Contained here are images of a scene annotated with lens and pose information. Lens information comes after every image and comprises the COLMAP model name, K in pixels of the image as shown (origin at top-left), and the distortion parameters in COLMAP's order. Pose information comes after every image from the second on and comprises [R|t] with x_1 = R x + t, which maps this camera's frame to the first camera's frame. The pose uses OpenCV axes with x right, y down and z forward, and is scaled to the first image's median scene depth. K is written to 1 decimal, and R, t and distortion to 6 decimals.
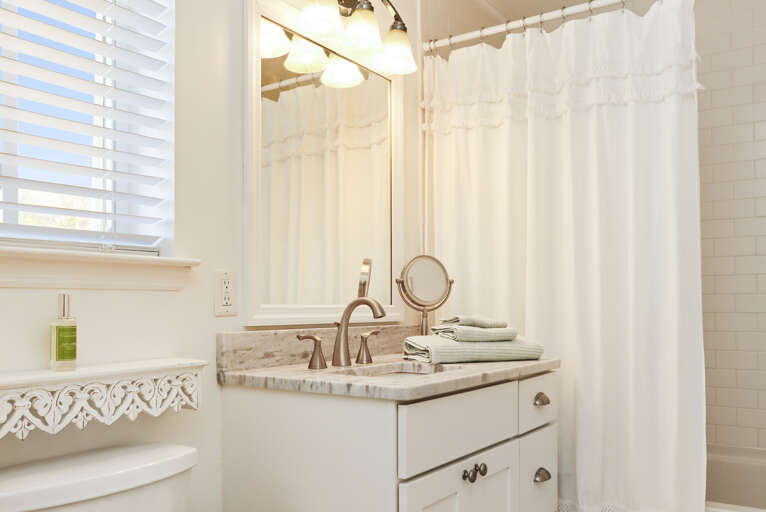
lens RADIAL K [[634.1, 0, 383.0], [0, 634.1, 256.0], [0, 0, 1]] dist [-0.004617, 0.000506]
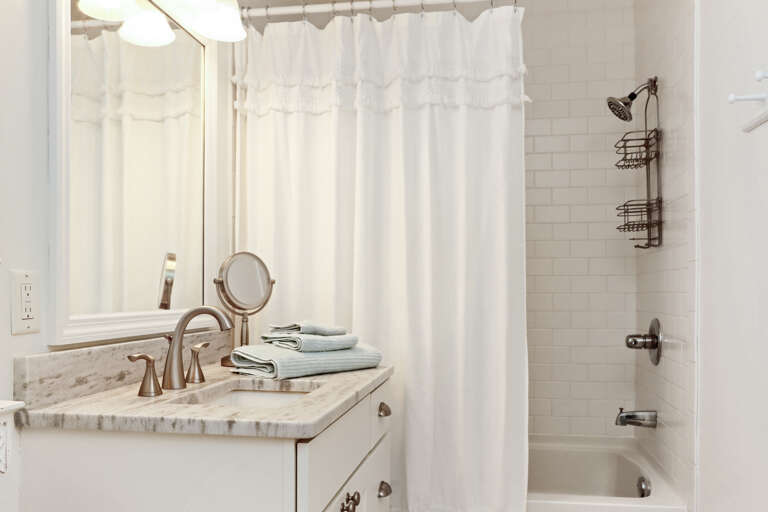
lens RADIAL K [[641.9, 0, 384.4], [0, 641.9, 266.2], [0, 0, 1]] dist [-0.038384, 0.090003]
pose [[0.914476, 0.020818, 0.404104, -0.133282], [-0.034909, 0.999011, 0.027533, -0.014299], [-0.403131, -0.039285, 0.914299, 0.123049]]
